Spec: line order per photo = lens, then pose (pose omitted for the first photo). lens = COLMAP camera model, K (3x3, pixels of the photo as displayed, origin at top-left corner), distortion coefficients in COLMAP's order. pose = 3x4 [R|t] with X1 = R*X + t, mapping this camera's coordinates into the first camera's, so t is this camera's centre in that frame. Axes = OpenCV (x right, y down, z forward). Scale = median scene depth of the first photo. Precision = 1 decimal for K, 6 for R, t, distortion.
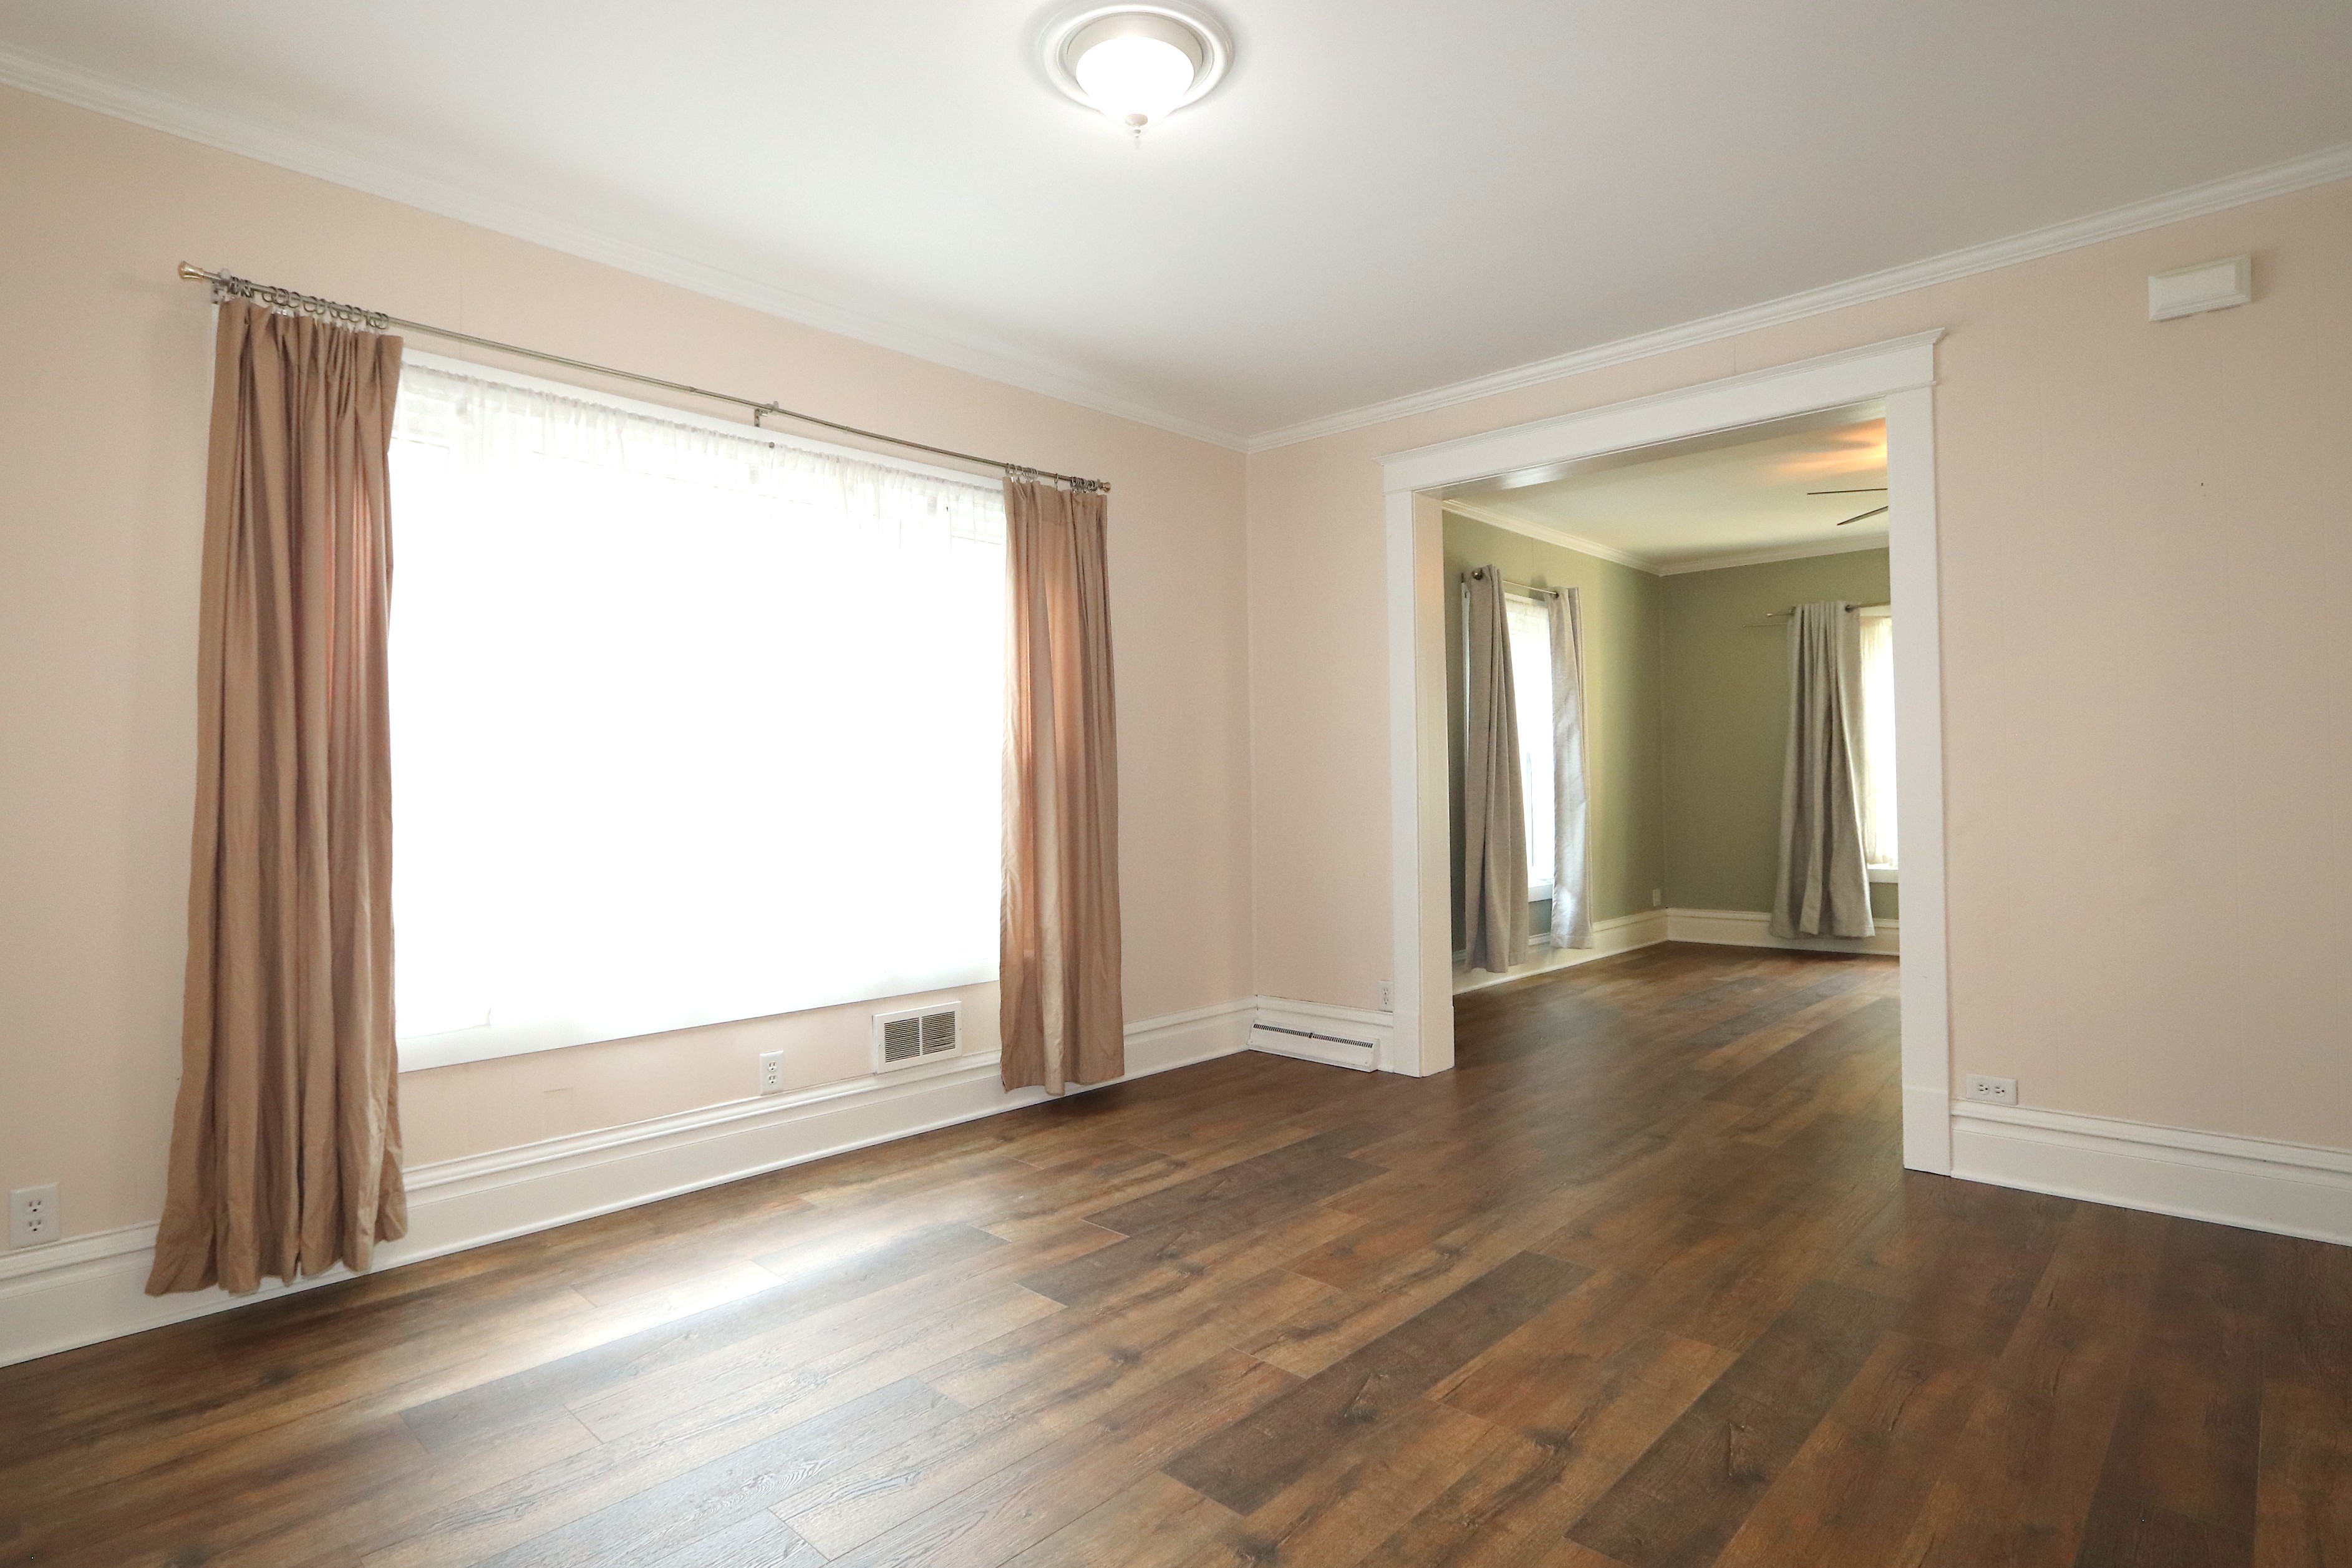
lens RADIAL K [[1213.4, 0, 1176.0], [0, 1213.4, 784.0], [0, 0, 1]] dist [-0.018006, 0.000806]
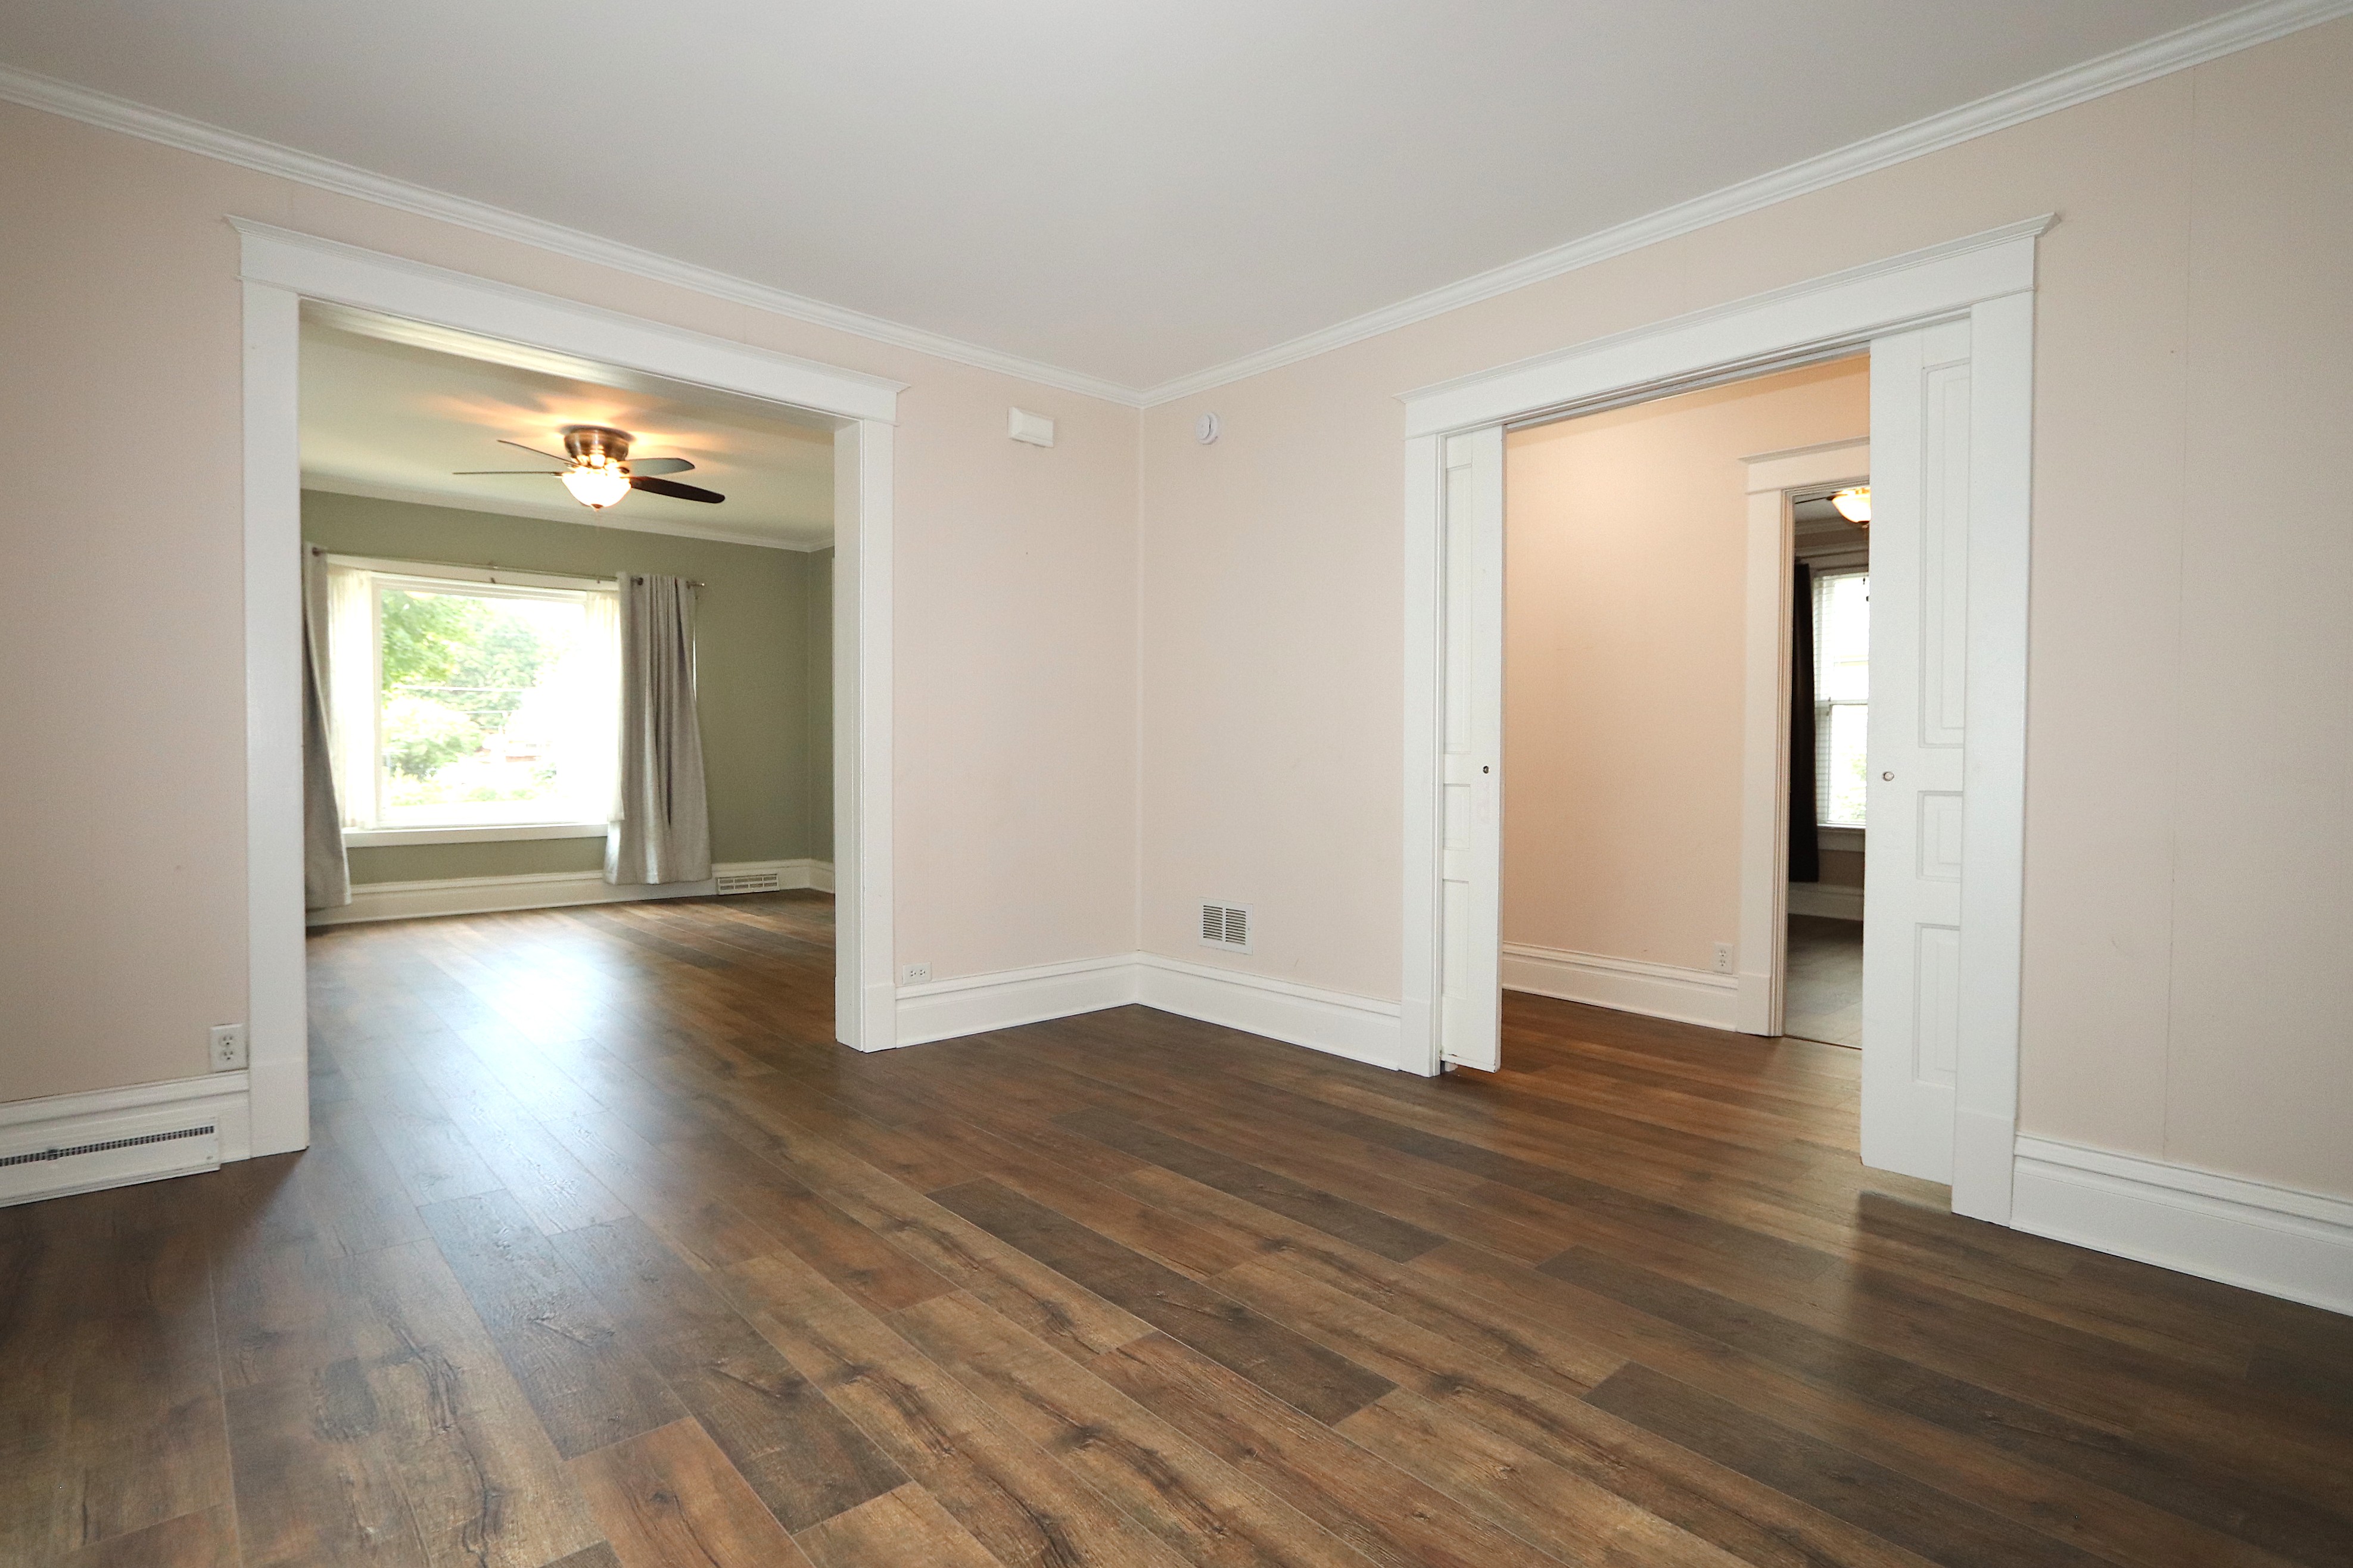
lens RADIAL K [[1127.9, 0, 1176.5], [0, 1127.9, 784.0], [0, 0, 1]] dist [-0.018577, 0.000745]
pose [[0.075400, -0.012393, 0.997076, -0.665822], [-0.013396, 0.999820, 0.013440, 0.030776], [-0.997063, -0.014370, 0.075220, 0.773657]]
